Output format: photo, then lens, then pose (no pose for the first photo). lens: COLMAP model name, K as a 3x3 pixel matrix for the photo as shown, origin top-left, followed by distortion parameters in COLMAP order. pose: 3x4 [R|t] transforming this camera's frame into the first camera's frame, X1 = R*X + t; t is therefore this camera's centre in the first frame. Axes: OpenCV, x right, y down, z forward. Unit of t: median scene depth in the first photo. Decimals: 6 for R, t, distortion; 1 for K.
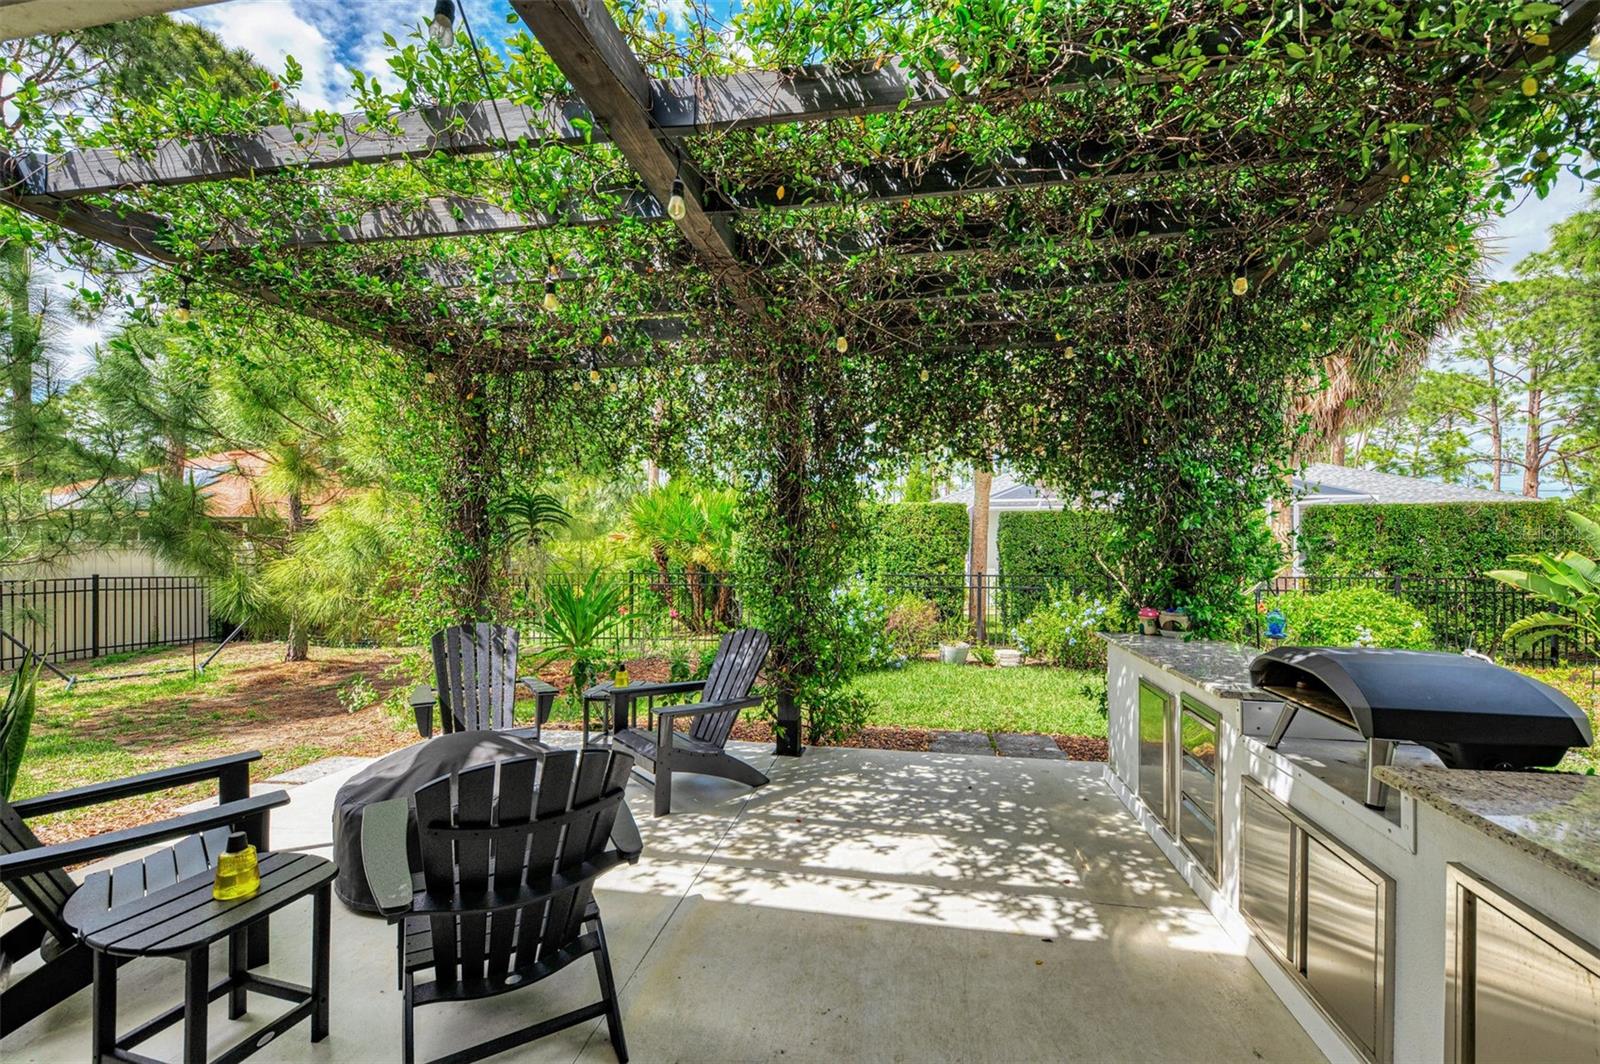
lens RADIAL K [[641.8, 0, 800.6], [0, 641.8, 539.9], [0, 0, 1]] dist [0.002427, -0.000103]
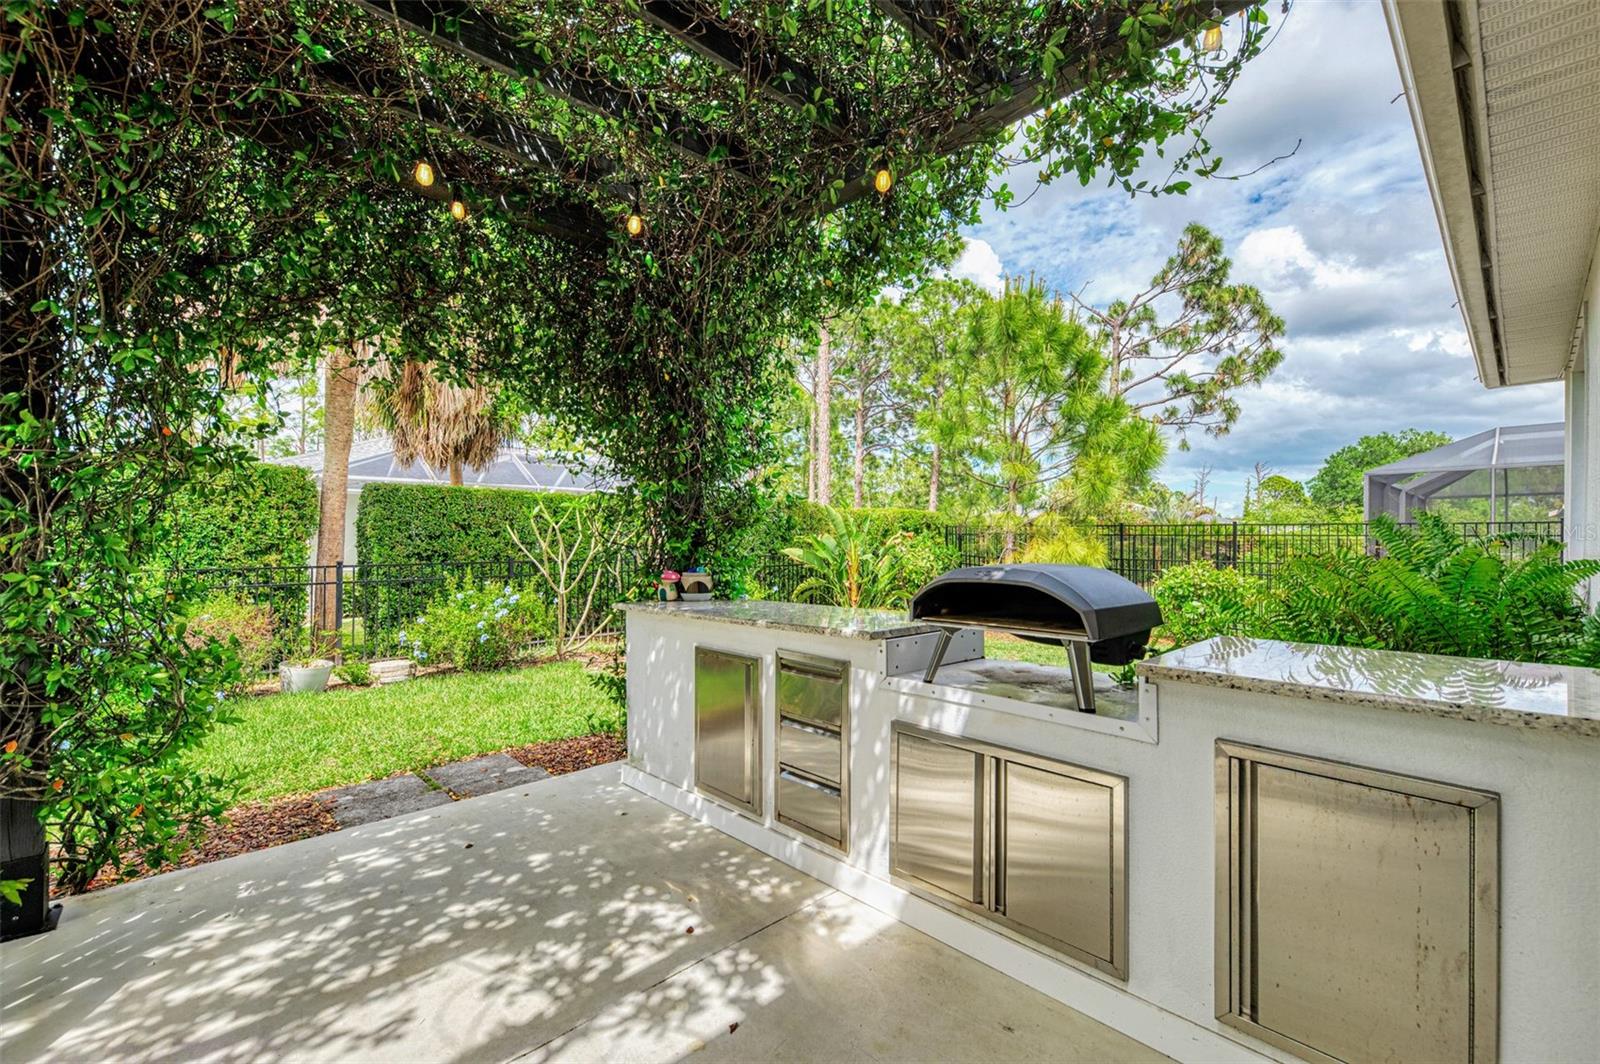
lens RADIAL K [[679.3, 0, 813.3], [0, 679.3, 540.3], [0, 0, 1]] dist [0.006986, -0.003383]
pose [[0.584863, -0.001384, 0.811131, -0.095136], [-0.001342, 0.999996, 0.002674, 0.068144], [-0.811131, -0.002653, 0.584858, 0.329903]]
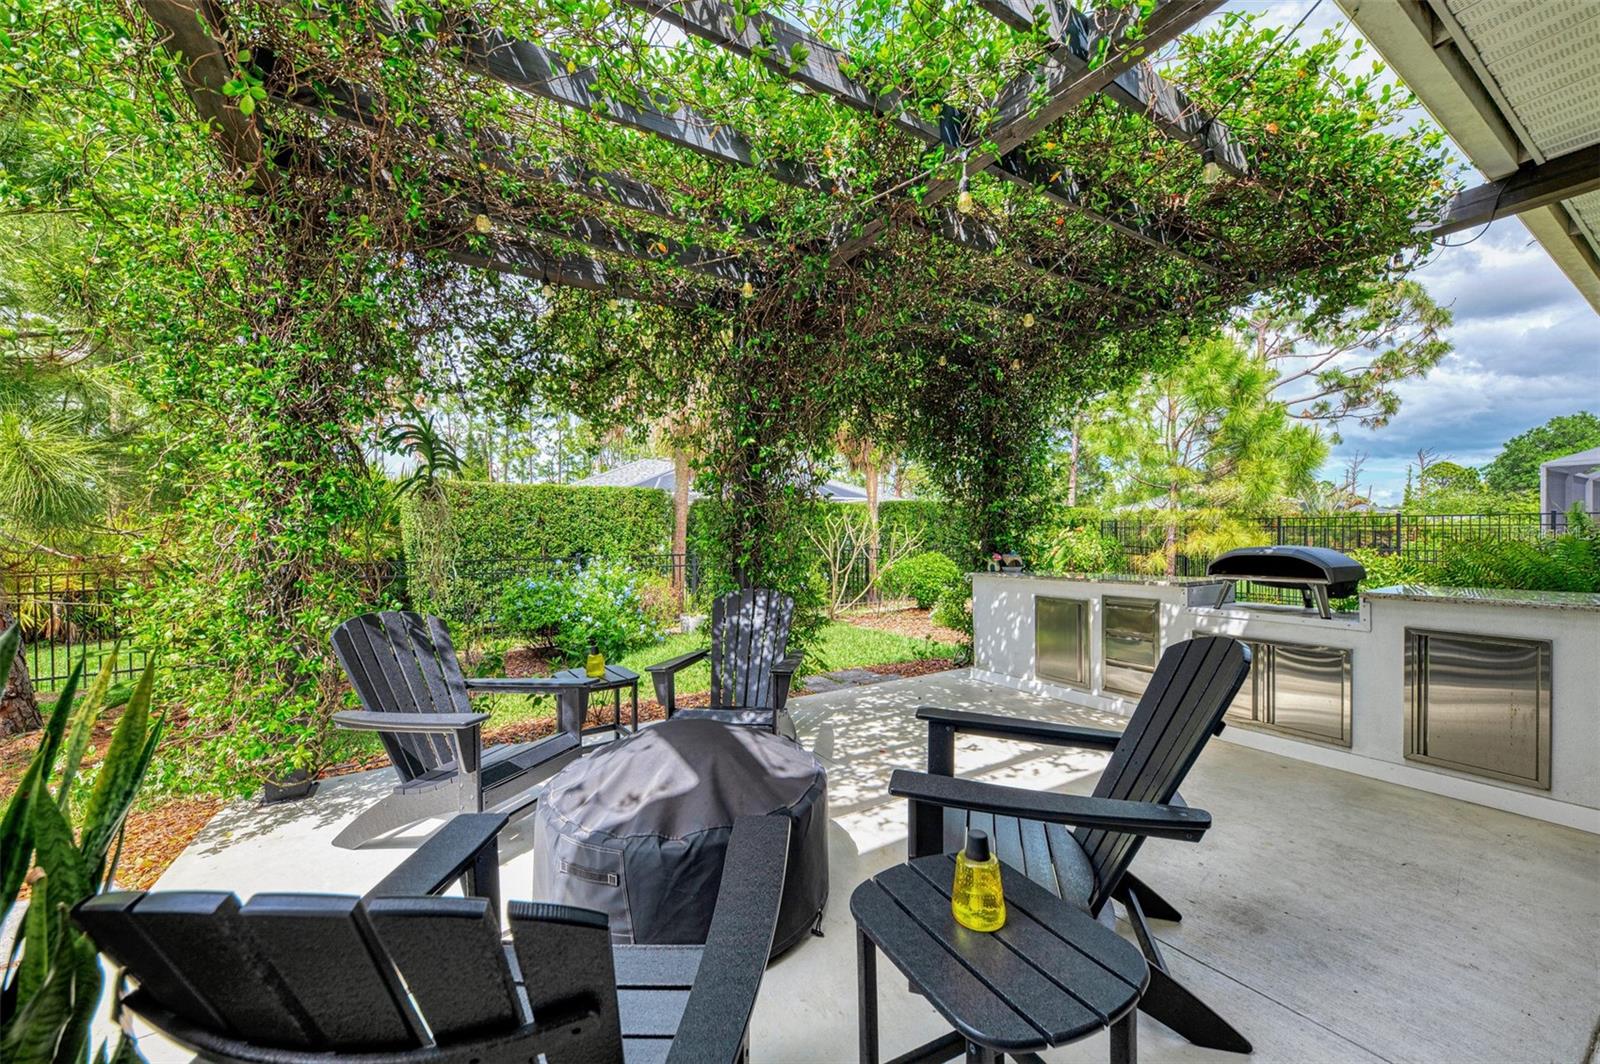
lens RADIAL K [[584.2, 0, 804.9], [0, 584.2, 541.8], [0, 0, 1]] dist [-0.010058, -0.000817]
pose [[0.760997, -0.016065, 0.648557, -0.668124], [0.009588, 0.999863, 0.013517, 0.064115], [-0.648685, -0.004068, 0.761046, 0.309887]]
